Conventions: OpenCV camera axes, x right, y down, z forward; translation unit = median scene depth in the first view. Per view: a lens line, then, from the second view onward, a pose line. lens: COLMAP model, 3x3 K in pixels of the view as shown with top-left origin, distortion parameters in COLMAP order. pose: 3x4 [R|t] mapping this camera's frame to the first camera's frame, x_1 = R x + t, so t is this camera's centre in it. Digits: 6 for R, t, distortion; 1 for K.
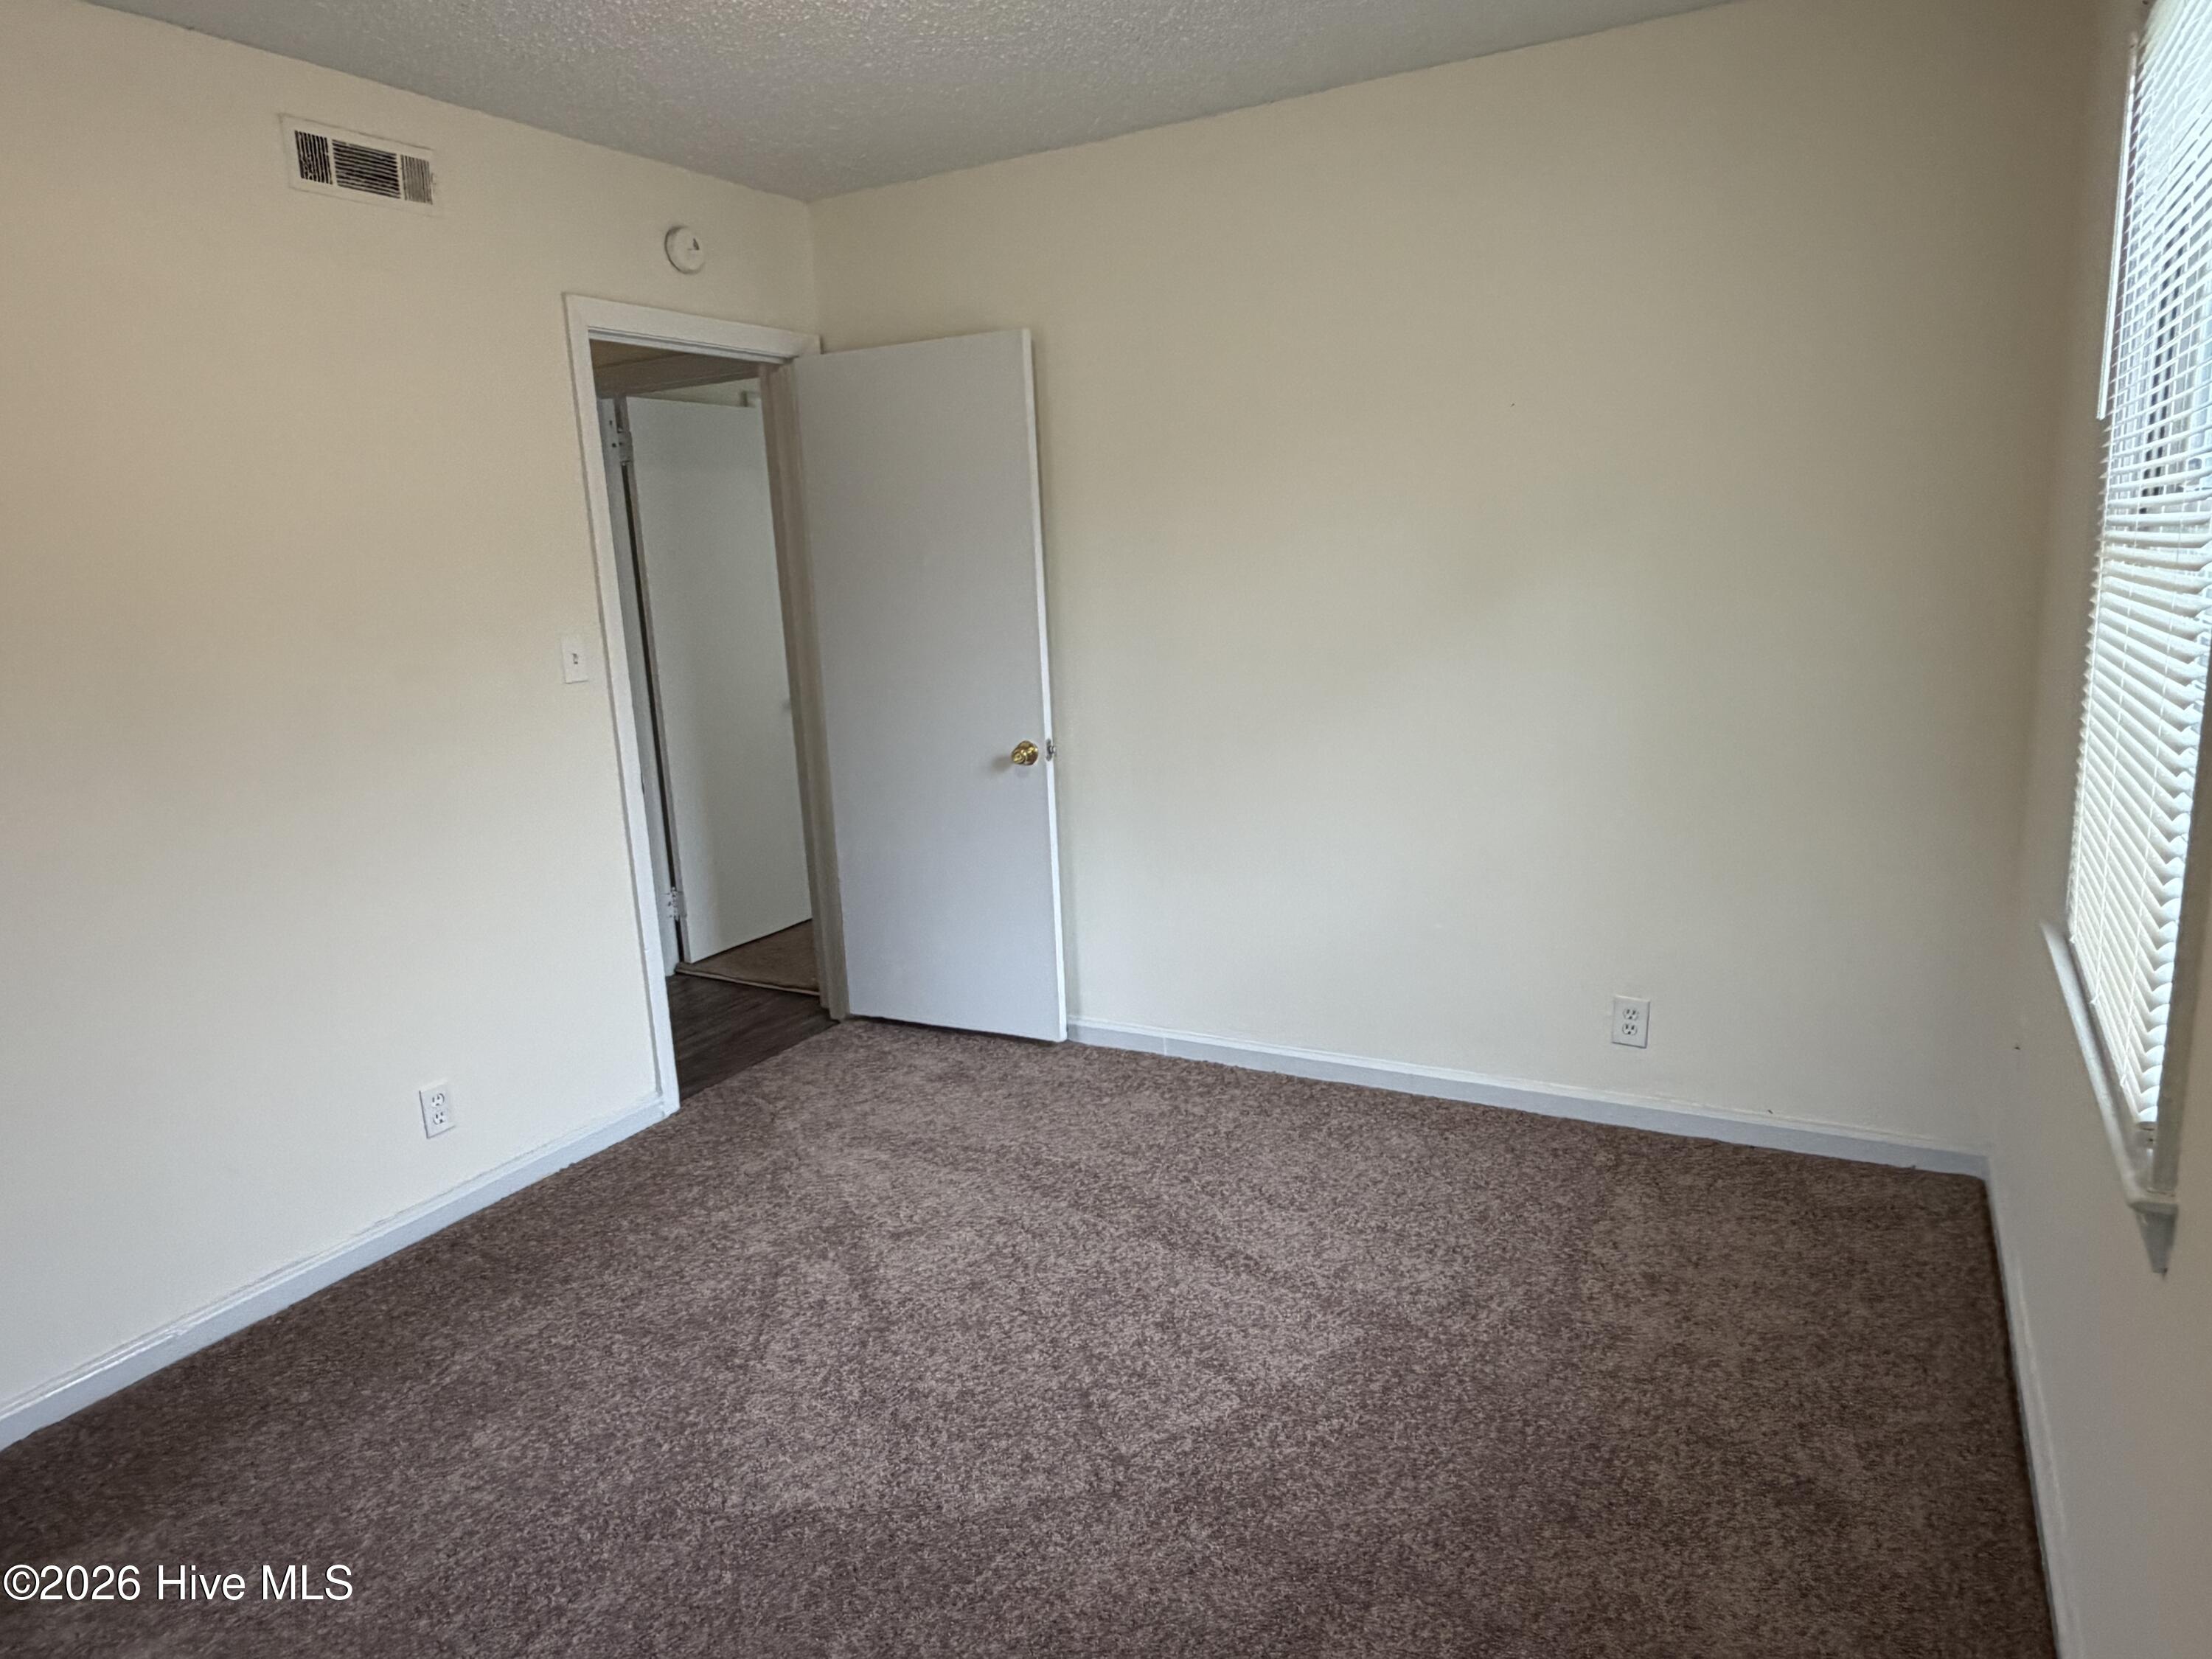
lens RADIAL K [[1377.7, 0, 1099.6], [0, 1377.7, 835.7], [0, 0, 1]] dist [0.001943, 0.003136]
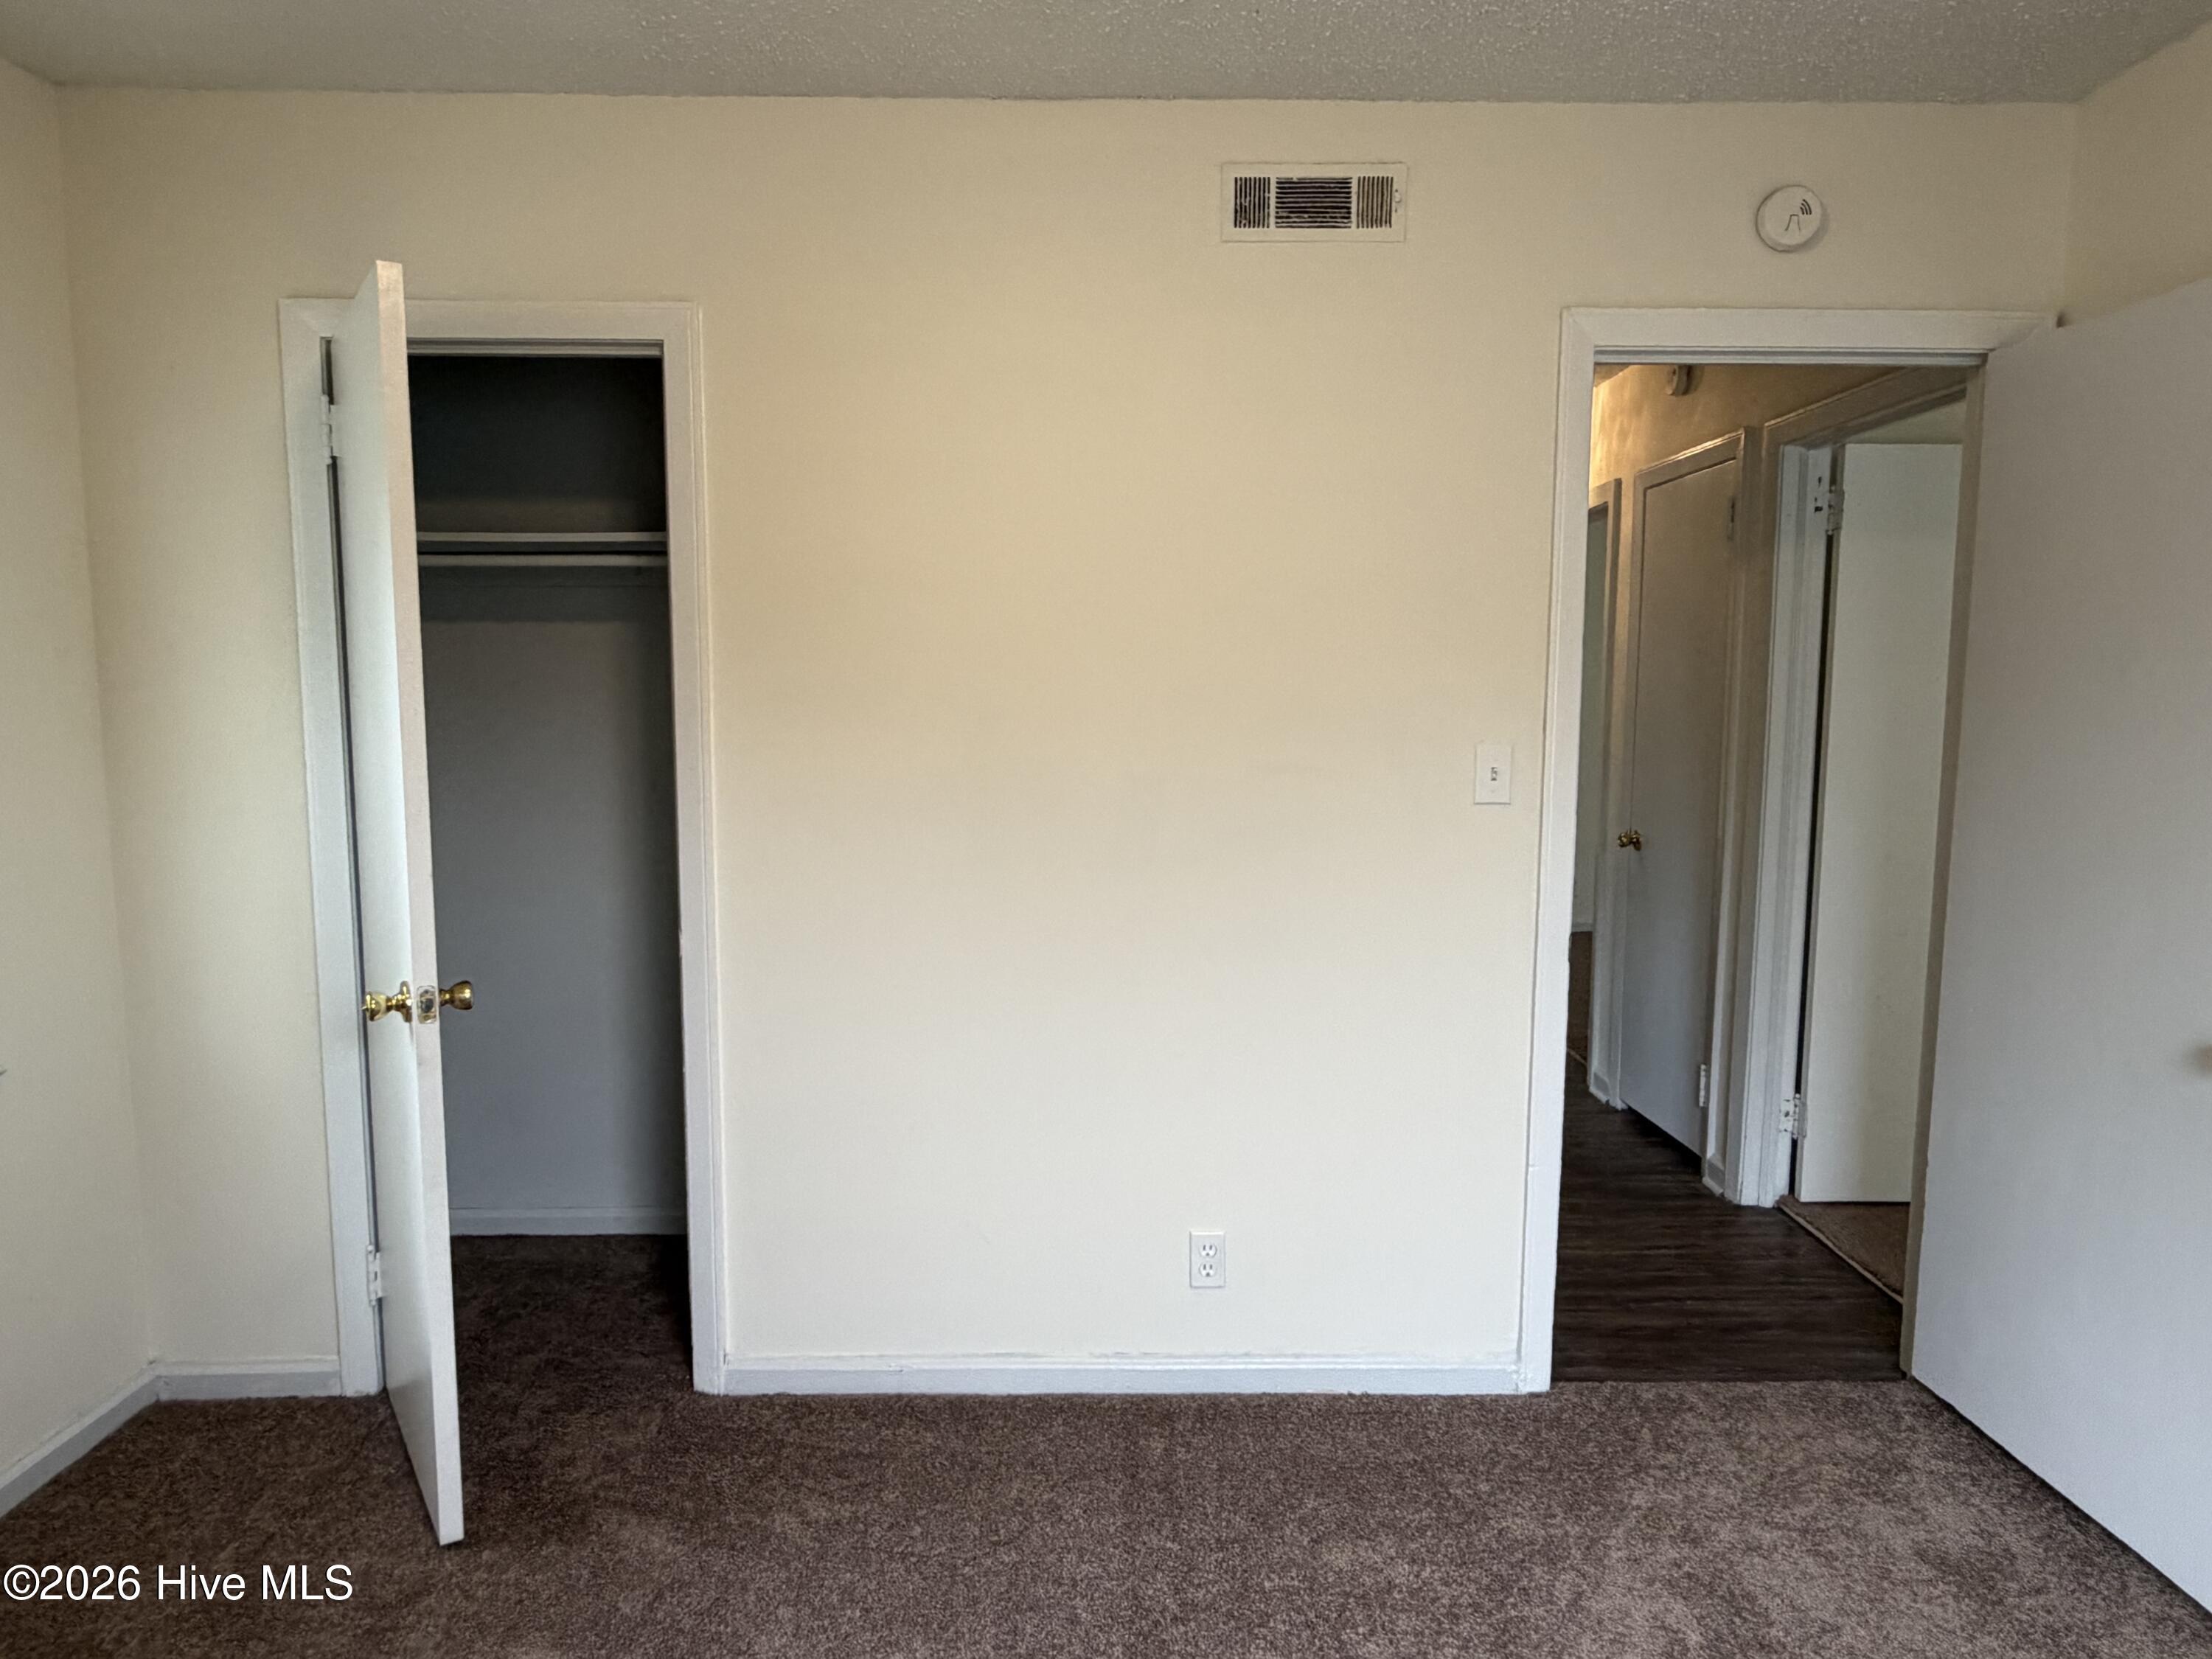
lens RADIAL K [[1377.7, 0, 1099.6], [0, 1377.7, 835.7], [0, 0, 1]] dist [0.001943, 0.003136]
pose [[0.493558, 0.144435, -0.857636, 0.174001], [-0.204099, 0.977811, 0.047217, -0.081302], [0.845425, 0.151739, 0.512085, 0.399152]]
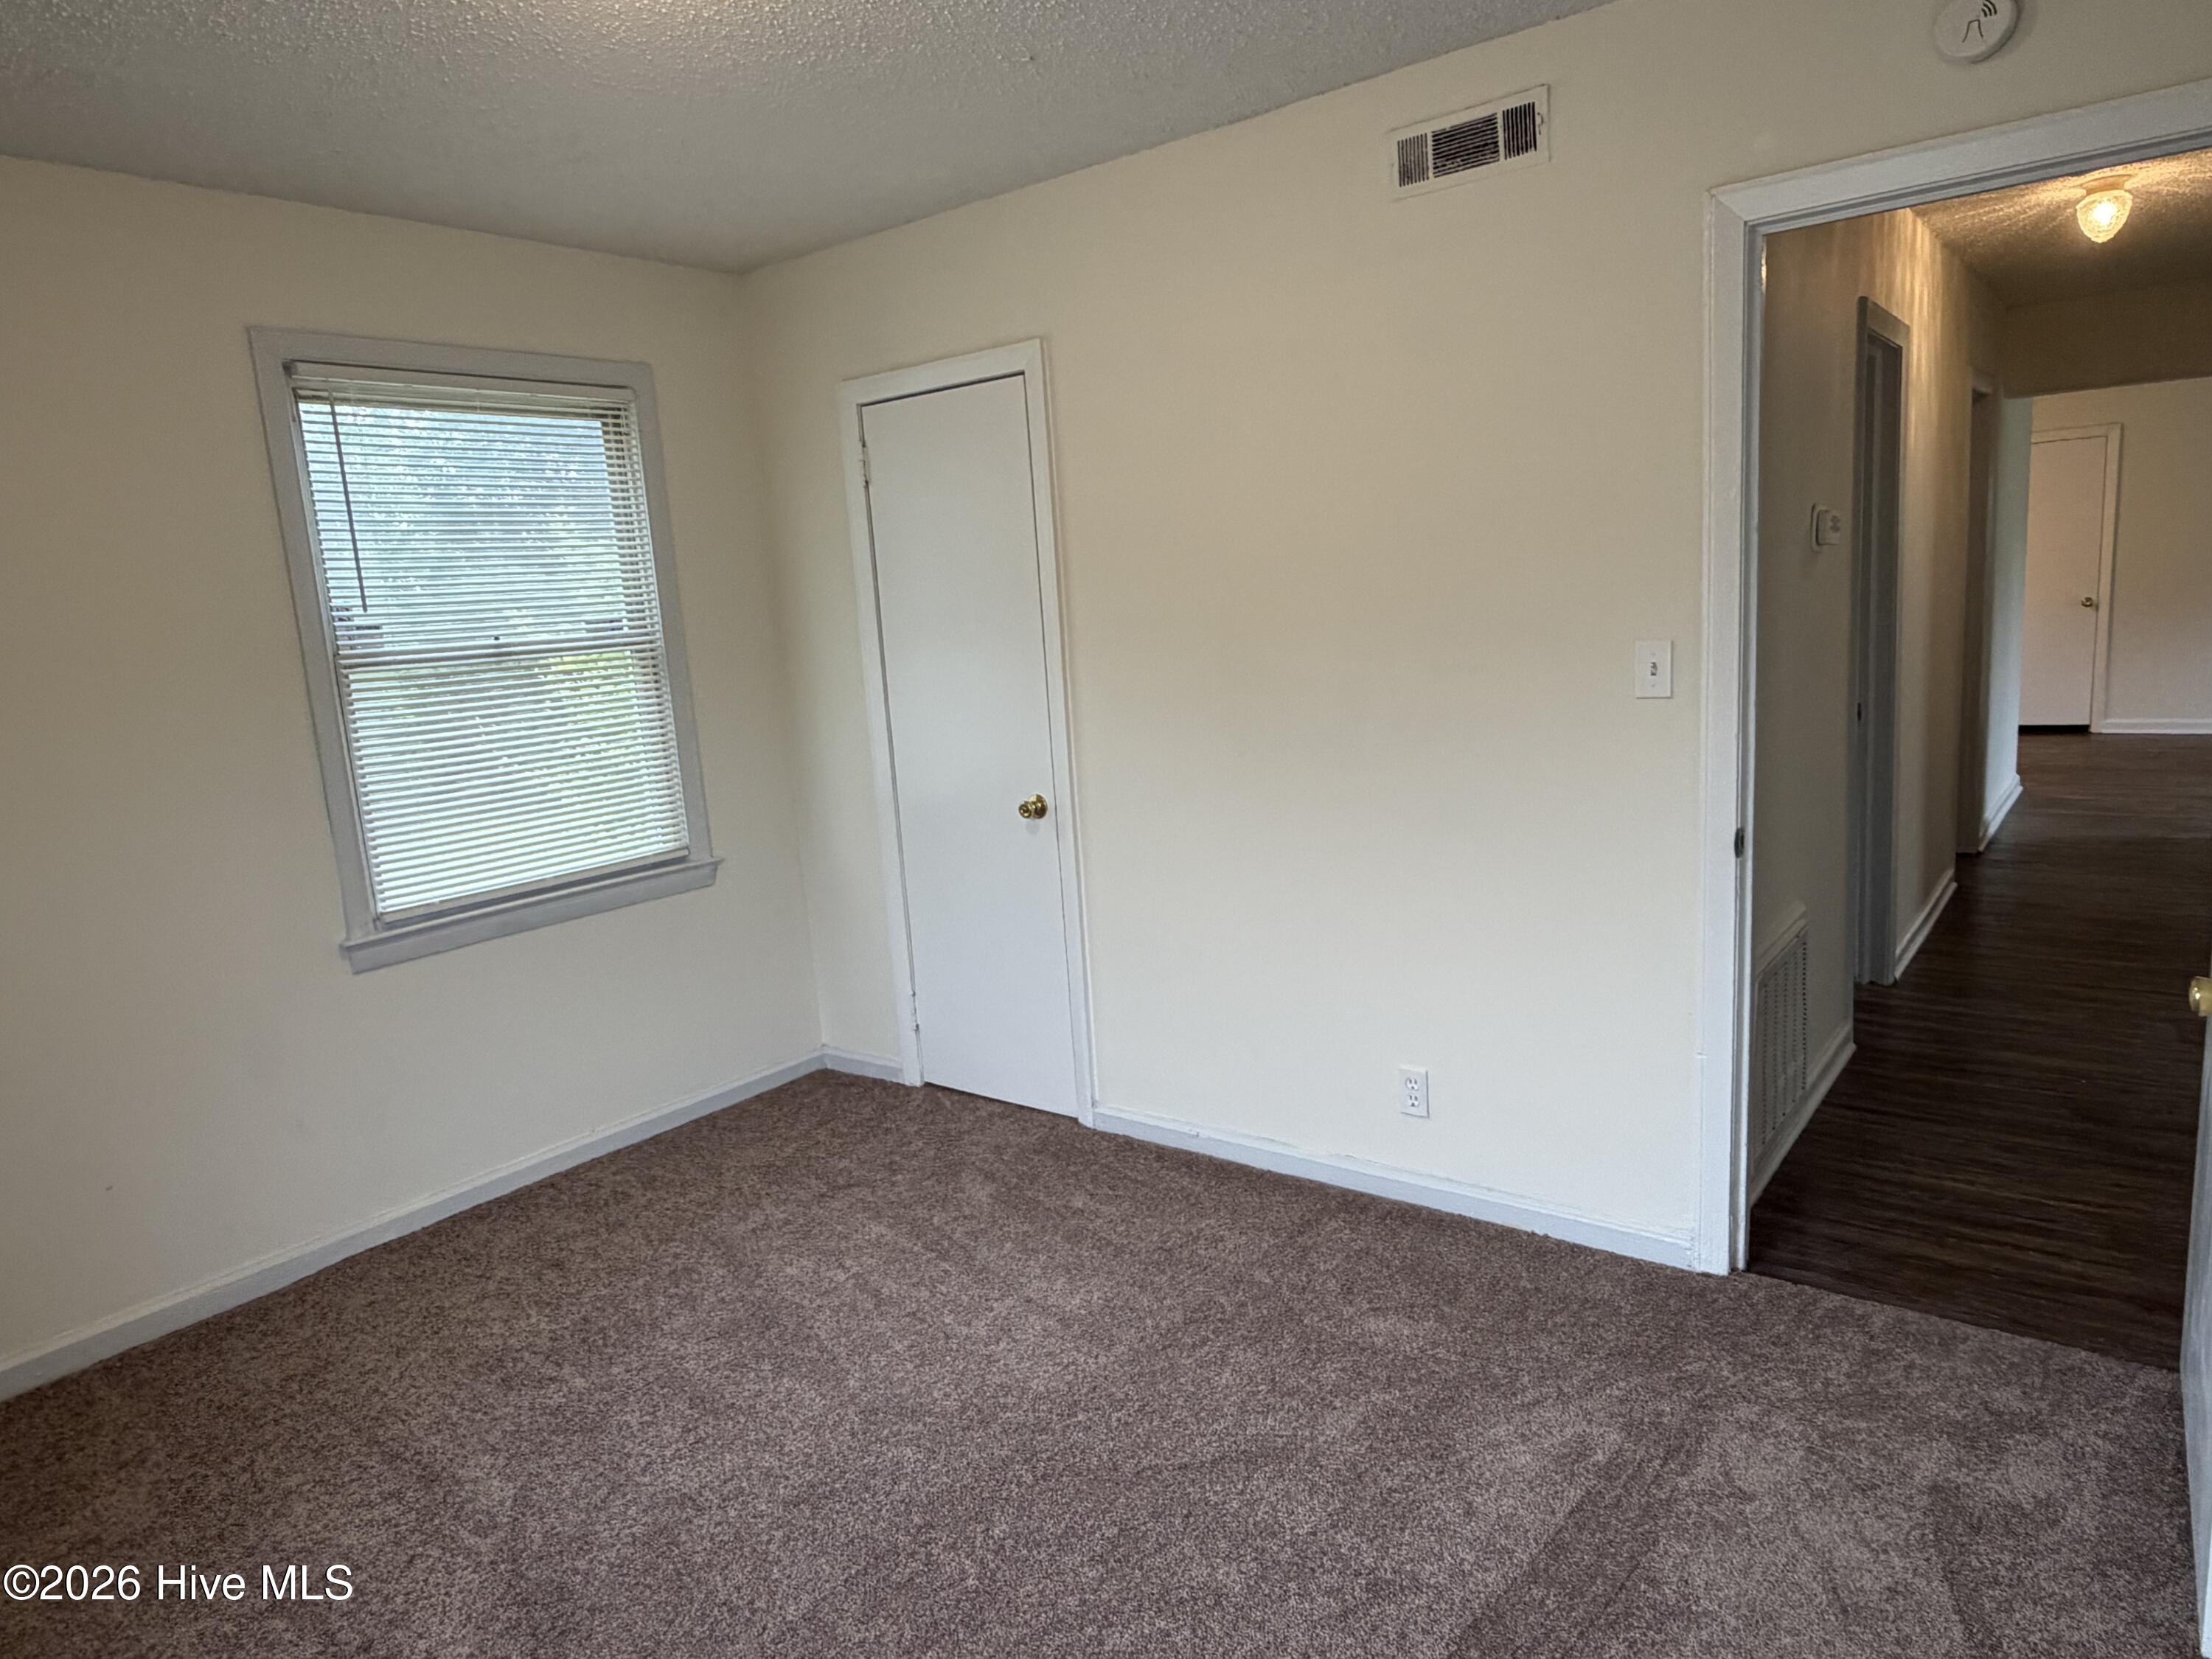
lens RADIAL K [[1377.7, 0, 1099.6], [0, 1377.7, 835.7], [0, 0, 1]] dist [0.001943, 0.003136]
pose [[-0.152461, 0.228857, -0.961447, 0.435581], [-0.126232, 0.960343, 0.248611, -0.184197], [0.980215, 0.159269, -0.117526, 0.758420]]
